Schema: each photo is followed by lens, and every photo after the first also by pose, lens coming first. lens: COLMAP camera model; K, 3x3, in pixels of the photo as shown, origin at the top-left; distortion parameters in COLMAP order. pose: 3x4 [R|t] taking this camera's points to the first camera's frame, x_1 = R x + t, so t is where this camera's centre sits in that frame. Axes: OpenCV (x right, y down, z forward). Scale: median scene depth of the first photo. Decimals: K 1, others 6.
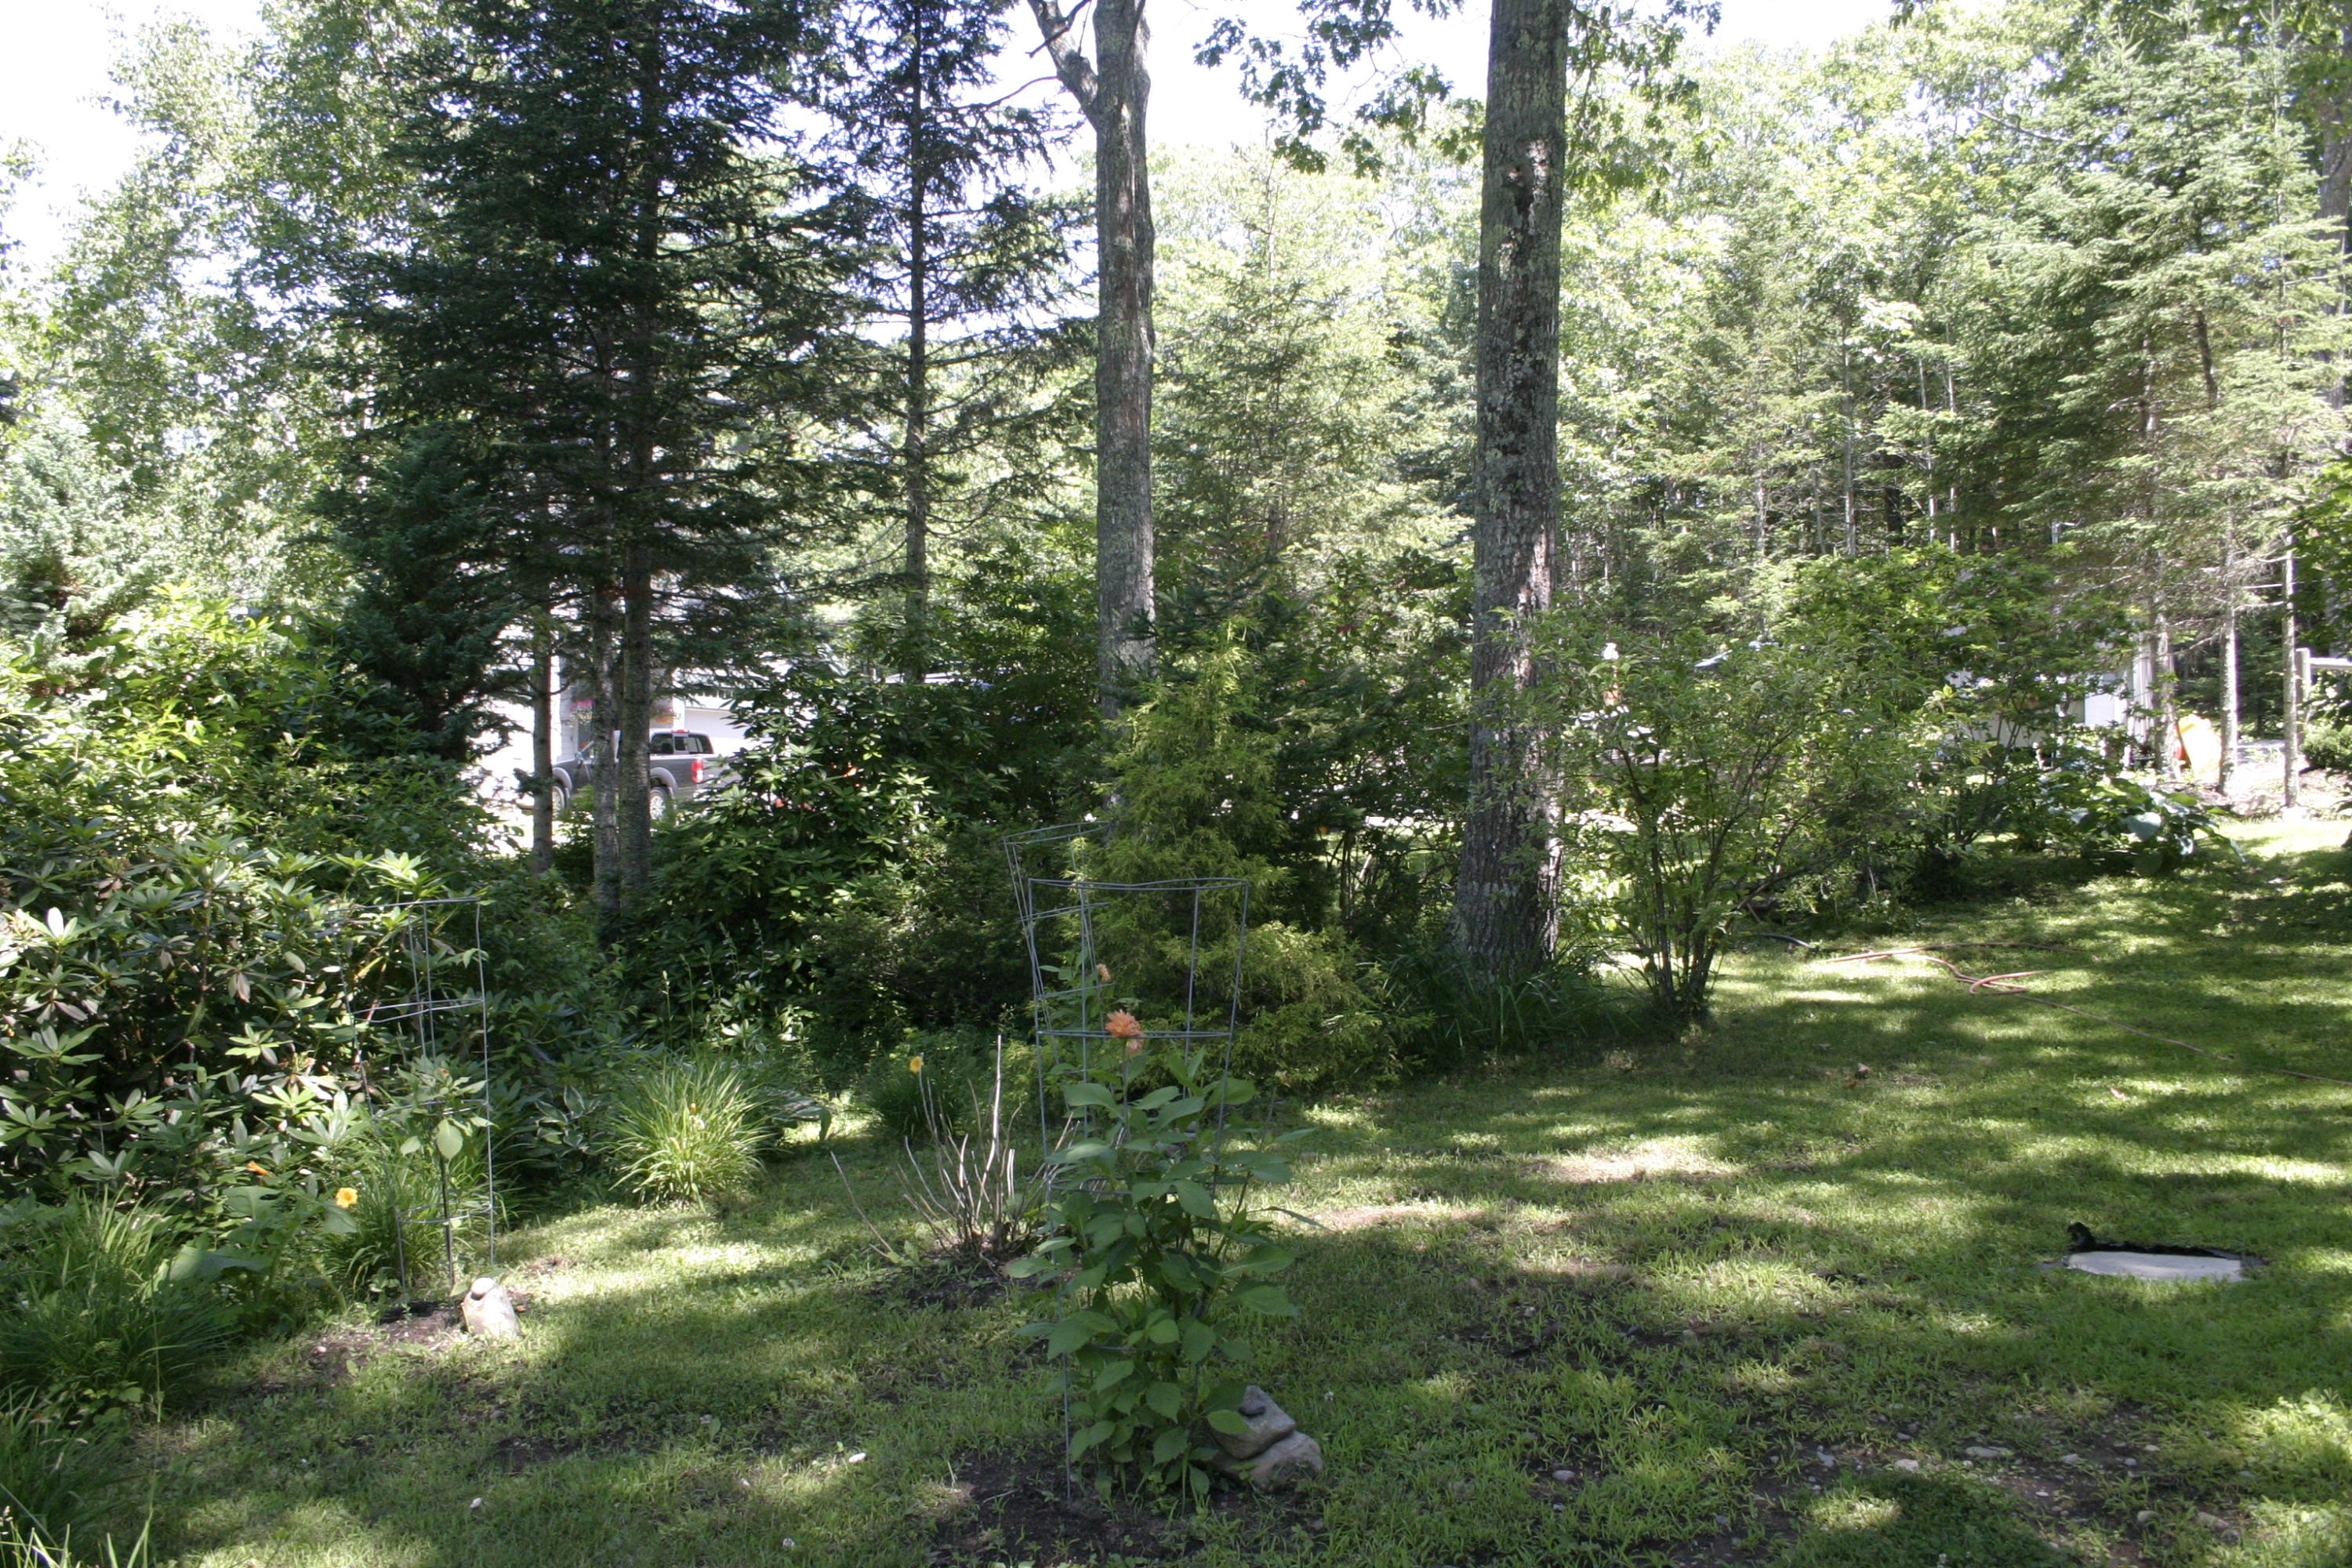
lens RADIAL K [[1934.0, 0, 1153.4], [0, 1934.0, 796.4], [0, 0, 1]] dist [-0.161629, 0.142787]
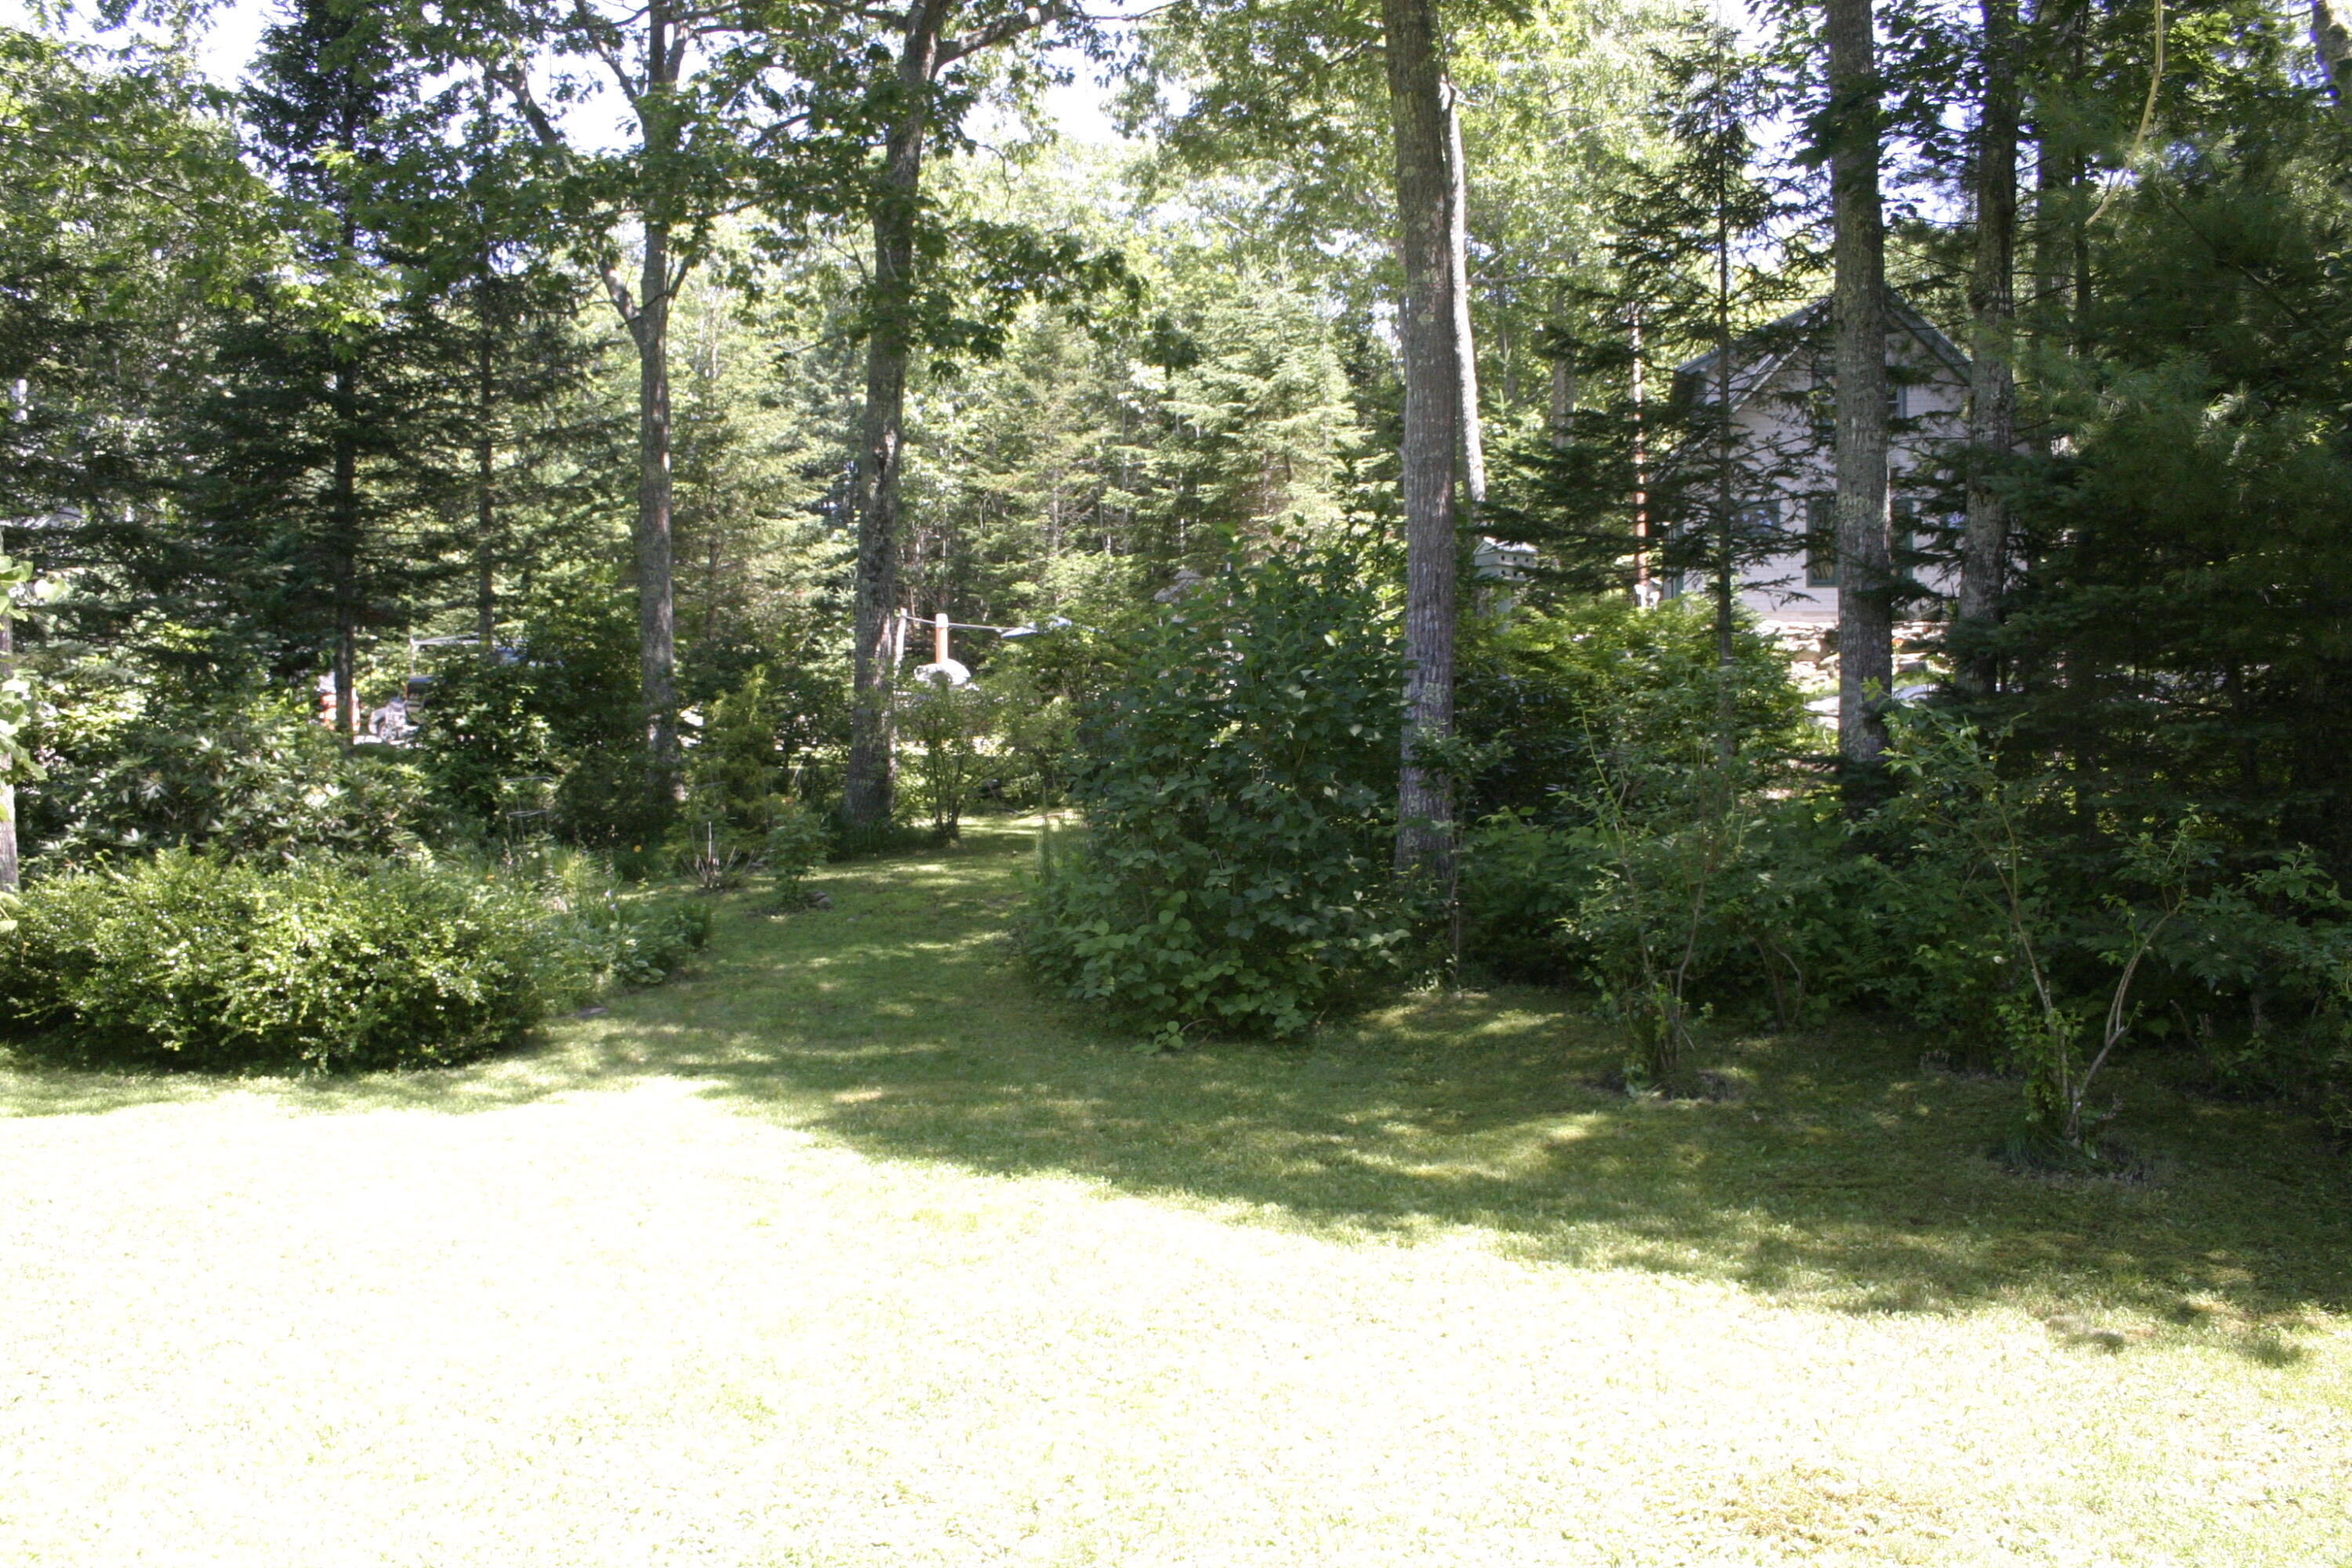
lens RADIAL K [[1934.0, 0, 1186.6], [0, 1934.0, 808.3], [0, 0, 1]] dist [-0.161629, 0.142787]
pose [[0.938248, -0.000731, 0.345963, -0.067961], [-0.016080, 0.998825, 0.045718, -0.007979], [-0.345590, -0.048458, 0.937134, -0.333038]]
